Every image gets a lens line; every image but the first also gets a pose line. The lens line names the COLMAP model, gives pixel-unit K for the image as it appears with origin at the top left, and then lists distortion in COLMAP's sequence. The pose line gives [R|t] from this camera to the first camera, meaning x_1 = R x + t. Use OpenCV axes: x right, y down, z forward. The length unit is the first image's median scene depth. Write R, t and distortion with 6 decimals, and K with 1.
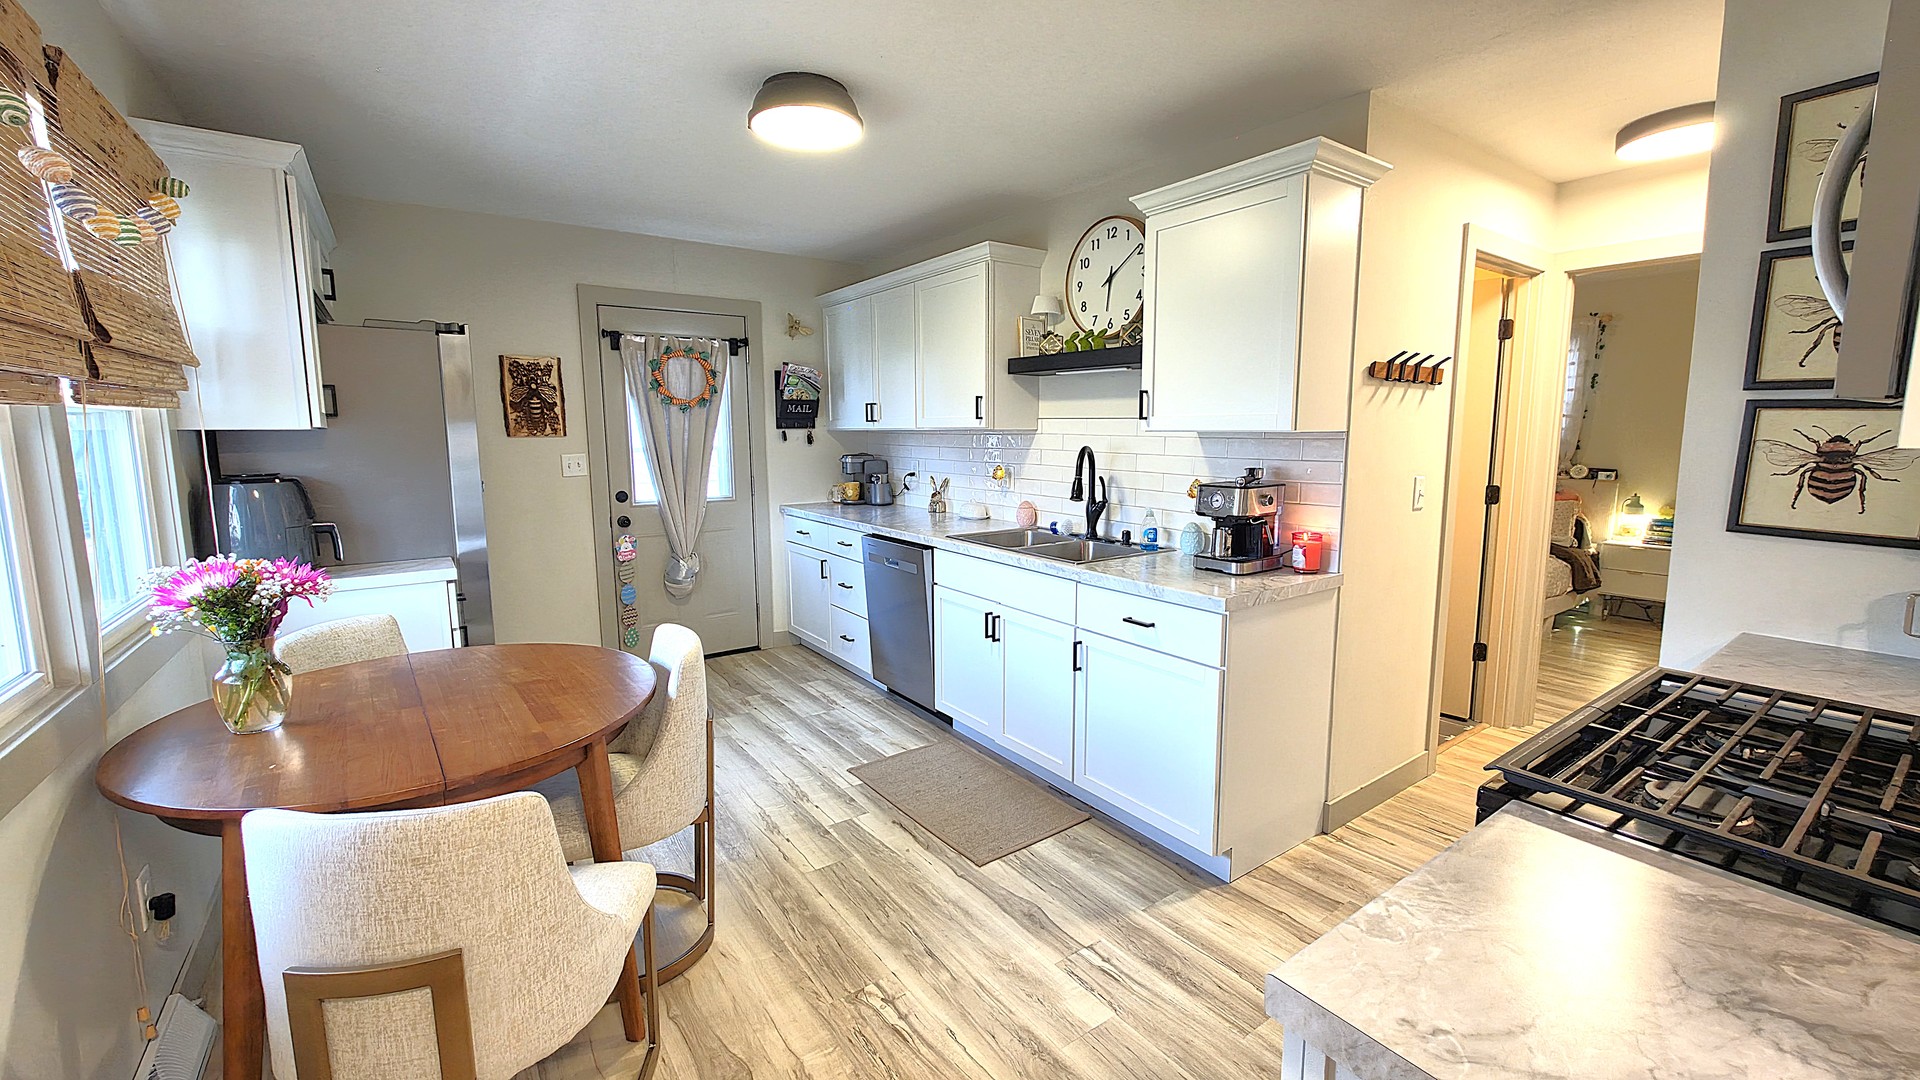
lens RADIAL K [[773.8, 0, 959.4], [0, 773.8, 532.5], [0, 0, 1]] dist [0.002066, 0.000257]
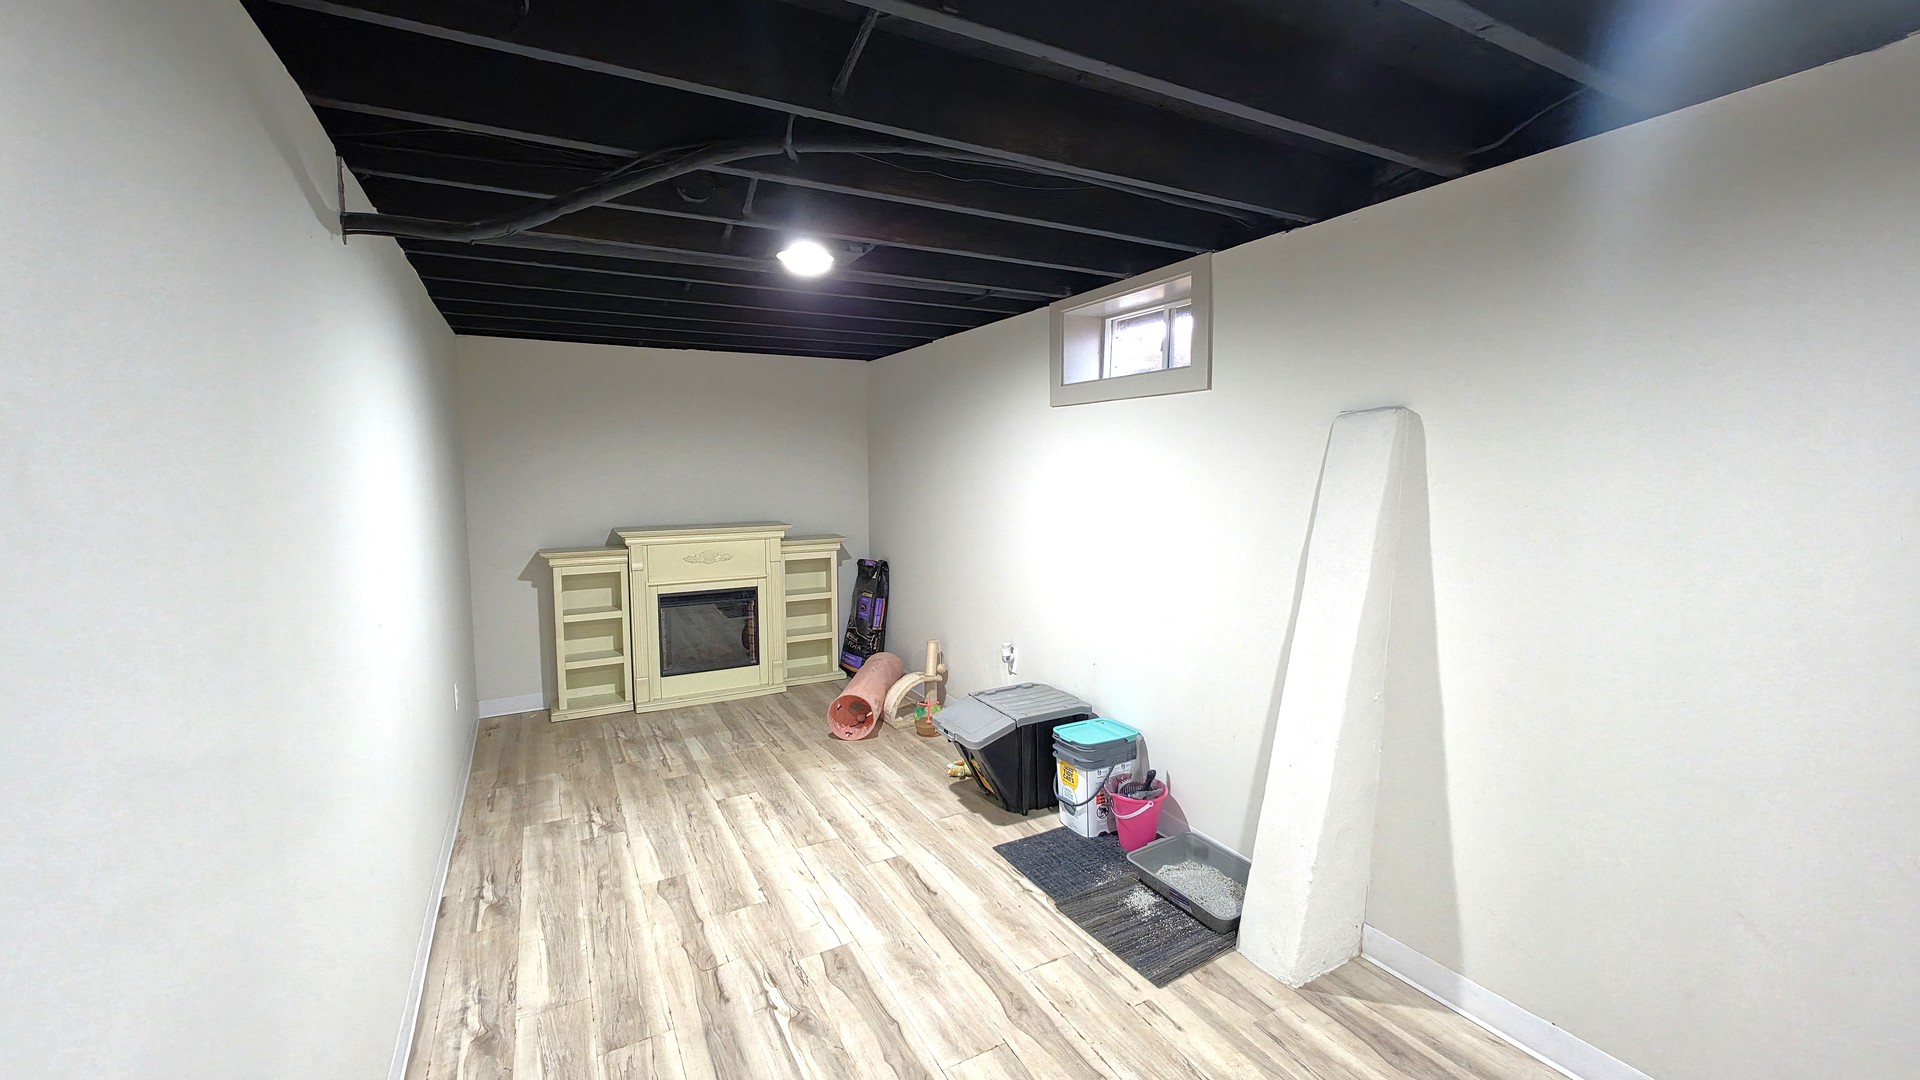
lens RADIAL K [[773.8, 0, 957.9], [0, 773.8, 536.3], [0, 0, 1]] dist [0.002066, 0.000257]
pose [[-0.992263, -0.025656, 0.121477, -0.294558], [0.001100, 0.976561, 0.215240, -0.160354], [-0.124152, 0.213708, -0.968976, 1.201267]]
